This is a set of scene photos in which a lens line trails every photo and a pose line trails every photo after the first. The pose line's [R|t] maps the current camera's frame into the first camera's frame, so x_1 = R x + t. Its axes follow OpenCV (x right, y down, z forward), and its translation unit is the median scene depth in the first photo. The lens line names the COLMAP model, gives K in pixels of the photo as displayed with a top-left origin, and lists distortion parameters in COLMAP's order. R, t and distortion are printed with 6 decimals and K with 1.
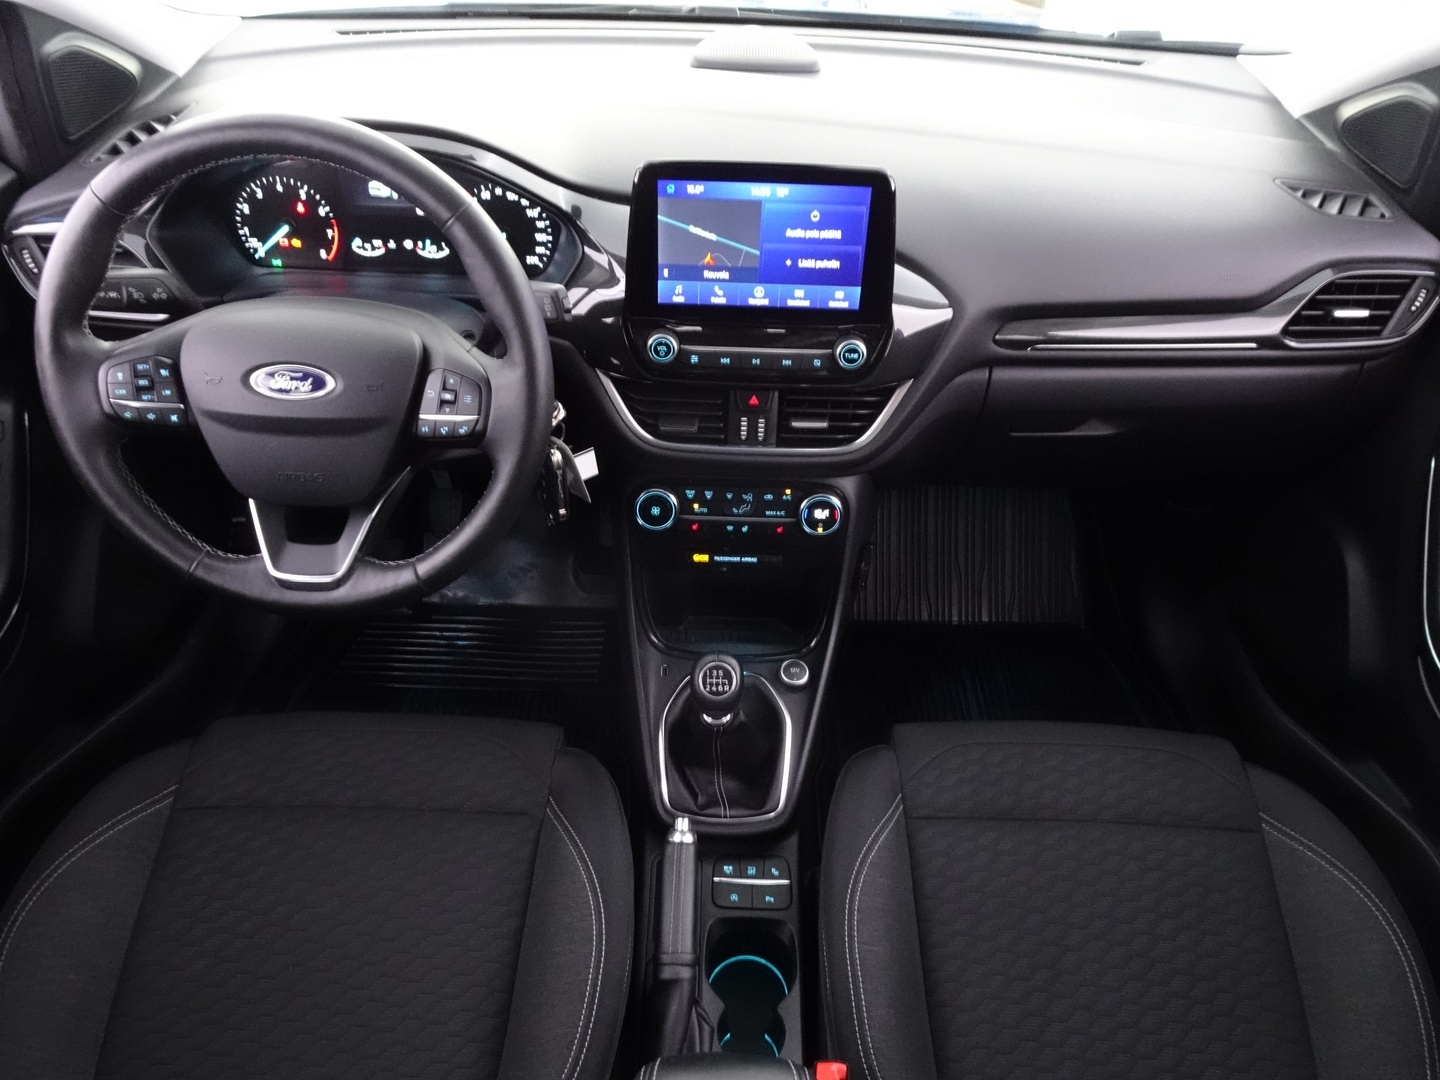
lens RADIAL K [[1044.5, 0, 724.3], [0, 1044.5, 534.5], [0, 0, 1]] dist [0.003545, 0.005241]
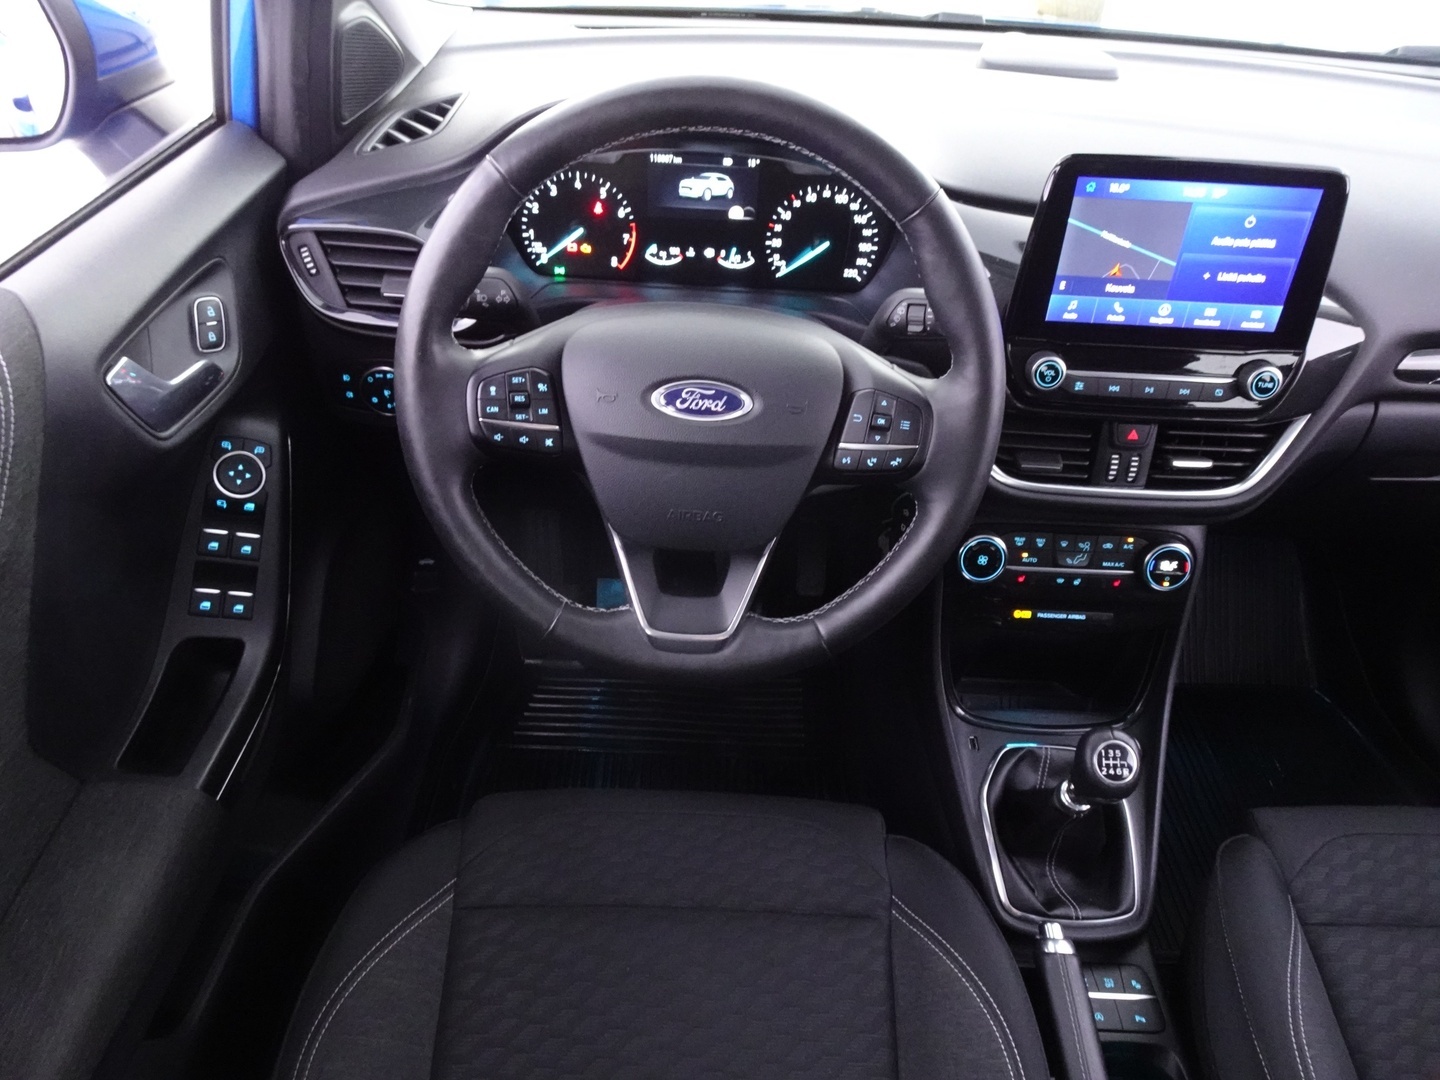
lens RADIAL K [[1044.5, 0, 715.5], [0, 1044.5, 534.5], [0, 0, 1]] dist [0.003545, 0.005241]
pose [[0.999724, 0.014126, 0.018790, -0.340746], [-0.013312, 0.998996, -0.042777, -0.004144], [-0.019375, 0.042515, 0.998908, 0.146010]]
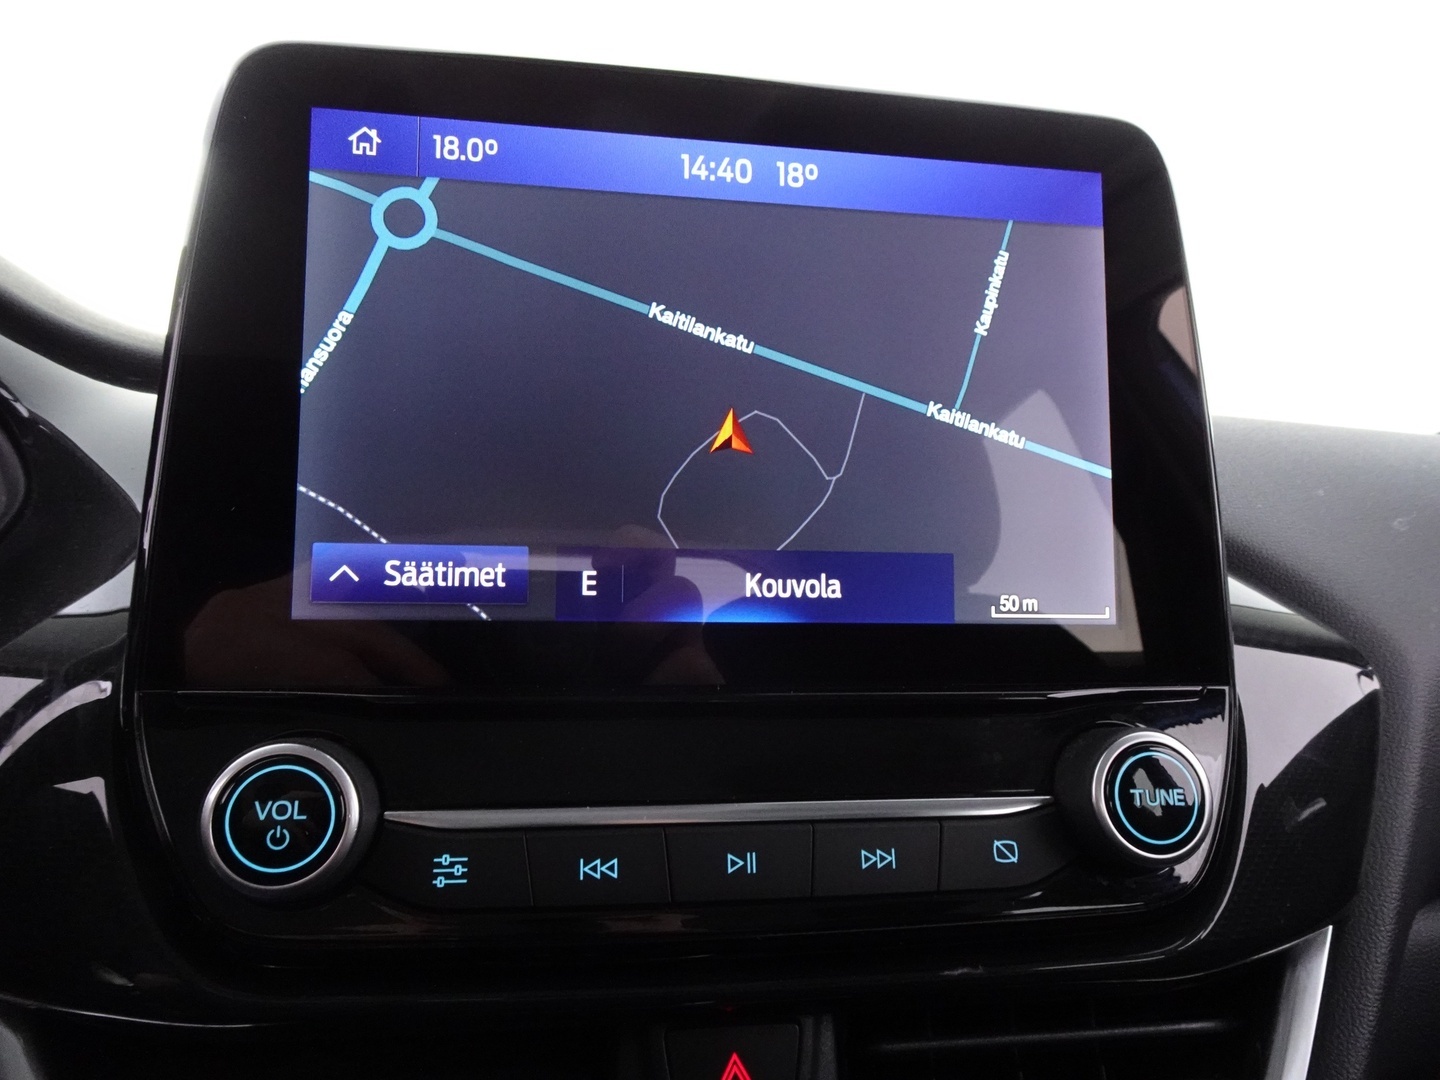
lens RADIAL K [[1044.5, 0, 729.5], [0, 1044.5, 535.9], [0, 0, 1]] dist [0.003545, 0.005241]
pose [[0.984806, -0.012369, 0.173218, -0.008731], [0.120040, 0.769281, -0.627533, -0.081644], [-0.125491, 0.638791, 0.759077, 0.786417]]
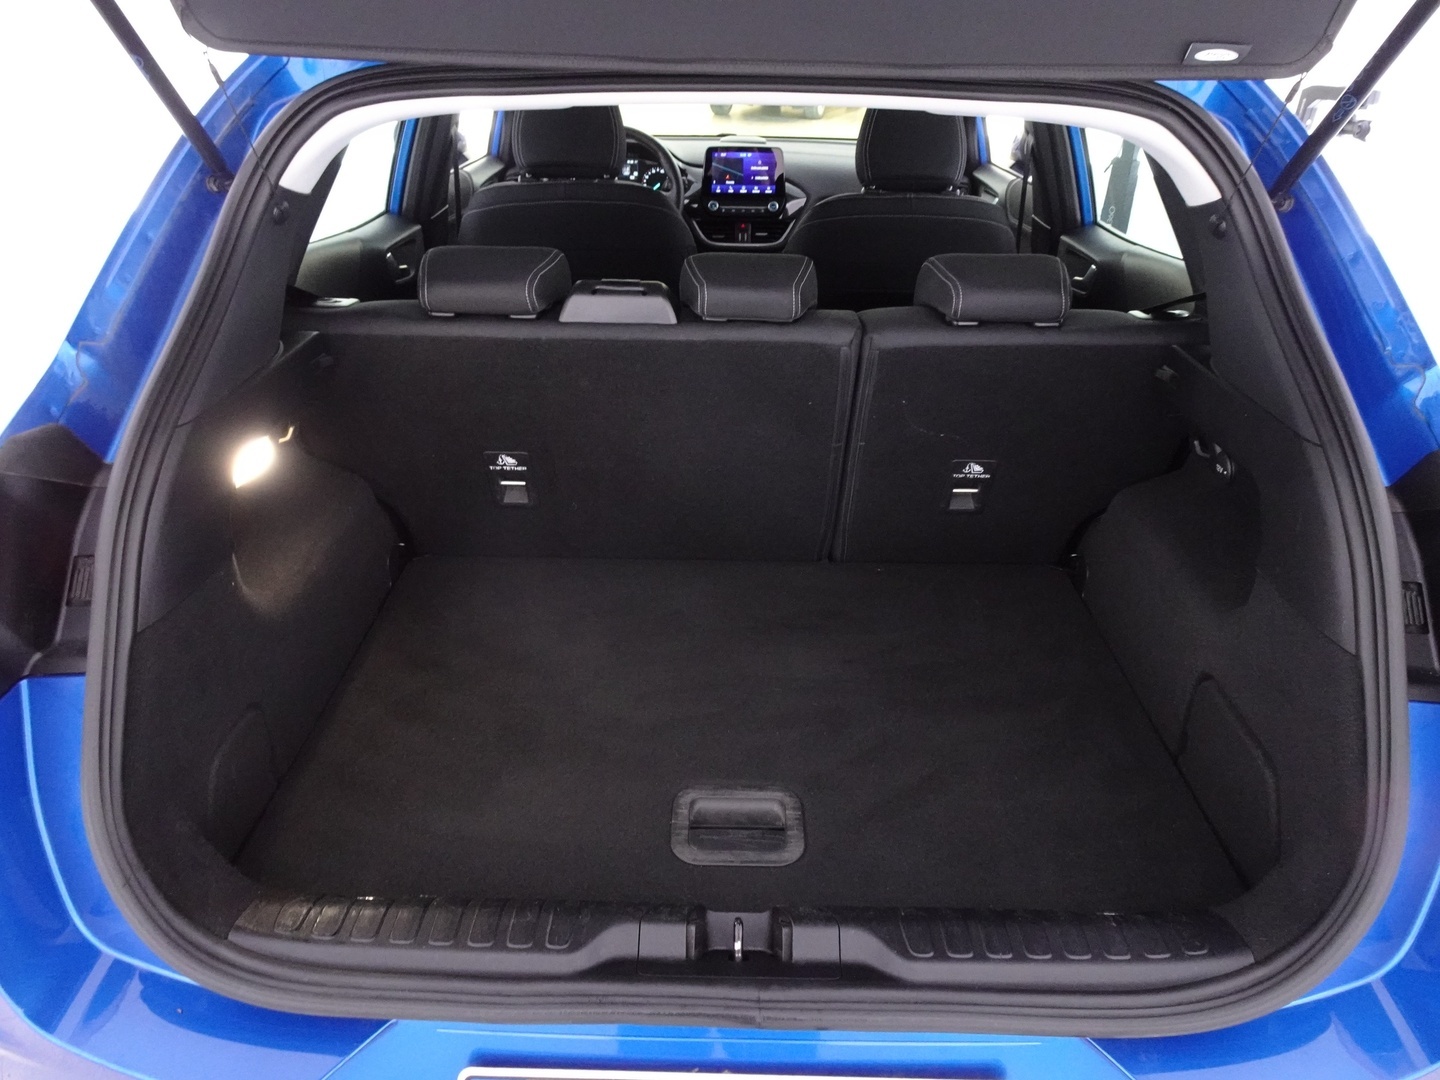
lens RADIAL K [[1044.5, 0, 724.3], [0, 1044.5, 550.3], [0, 0, 1]] dist [0.003545, 0.005241]
pose [[0.999804, -0.016233, -0.011342, -0.006914], [0.013383, 0.976037, -0.217195, 1.498603], [0.014595, 0.217000, 0.976062, -1.828916]]
